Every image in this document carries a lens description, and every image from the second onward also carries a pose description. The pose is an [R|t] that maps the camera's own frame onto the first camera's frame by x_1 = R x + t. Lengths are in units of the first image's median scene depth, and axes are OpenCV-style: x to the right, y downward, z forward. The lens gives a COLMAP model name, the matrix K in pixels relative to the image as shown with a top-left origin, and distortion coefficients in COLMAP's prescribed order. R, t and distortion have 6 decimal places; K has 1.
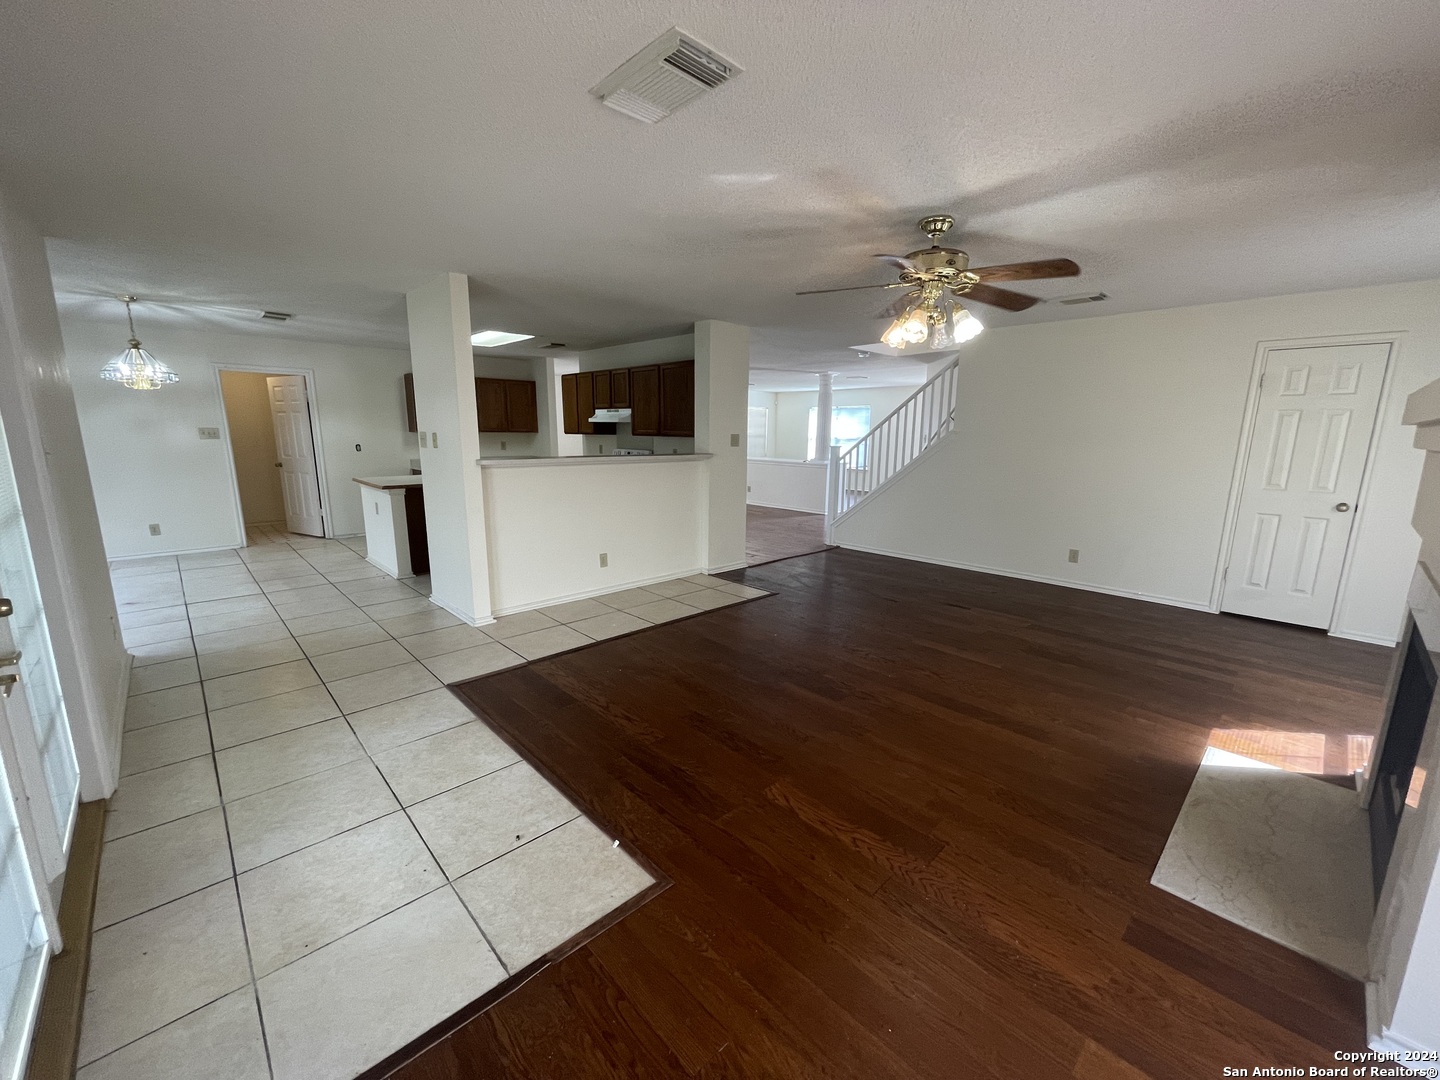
lens RADIAL K [[581.4, 0, 722.6], [0, 581.4, 543.9], [0, 0, 1]] dist [0.001999, 0.000197]
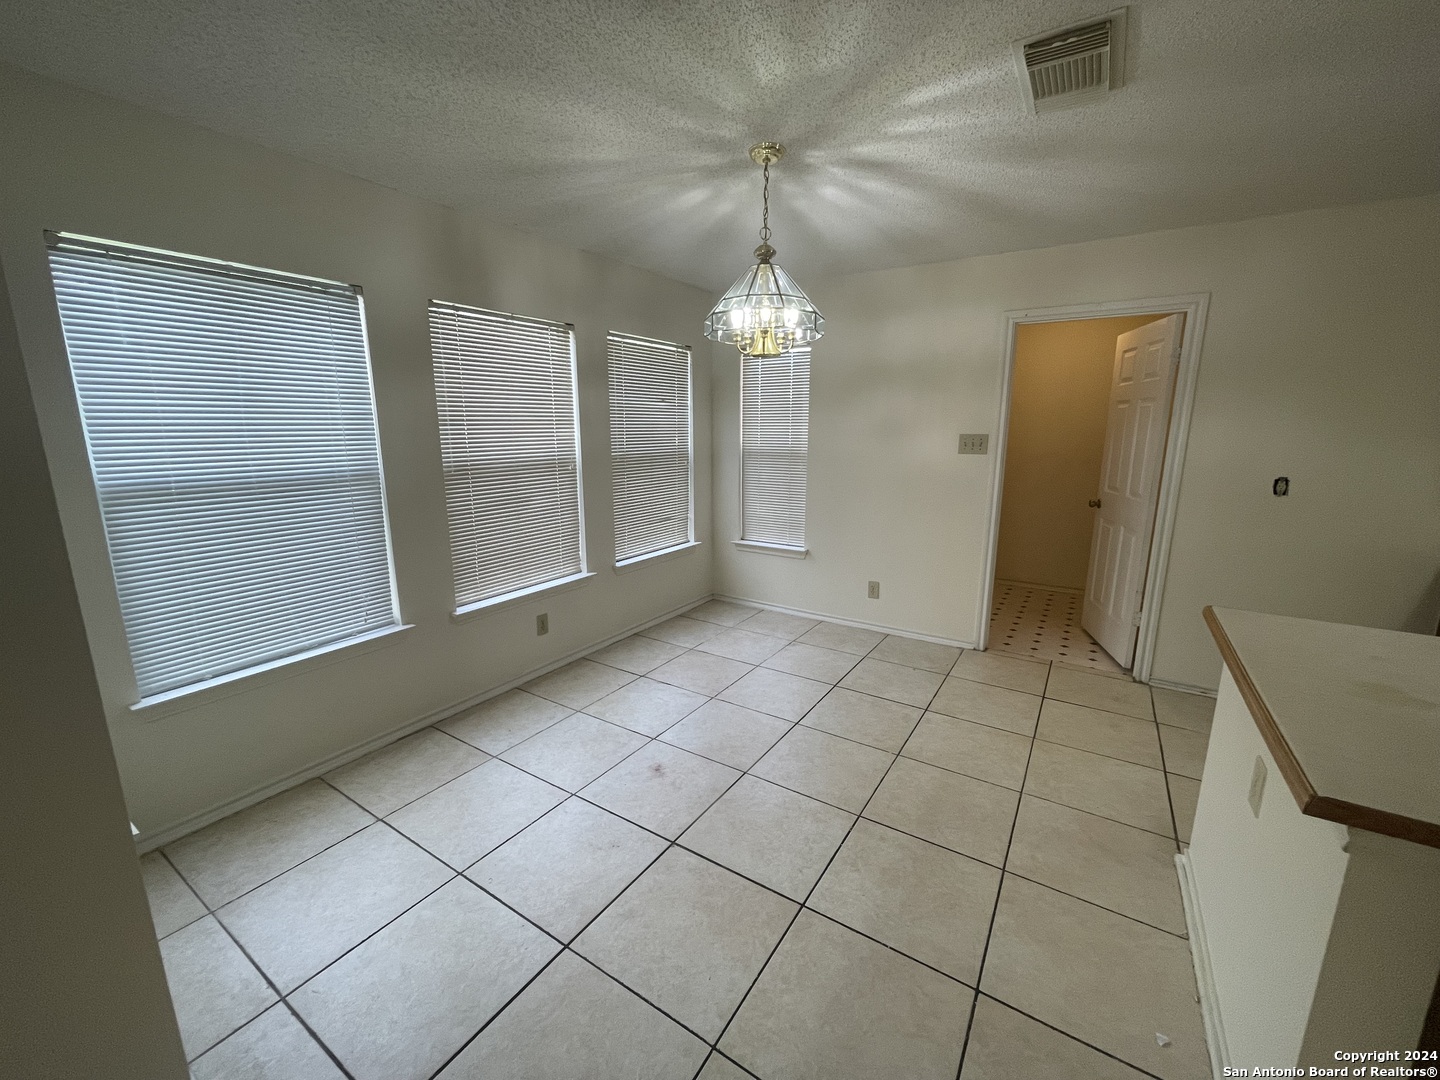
lens RADIAL K [[581.4, 0, 722.6], [0, 581.4, 543.9], [0, 0, 1]] dist [0.001999, 0.000197]
pose [[0.233734, 0.192735, -0.953007, -0.342169], [-0.188272, 0.970577, 0.150113, -0.118356], [0.953898, 0.144338, 0.263144, 0.558997]]
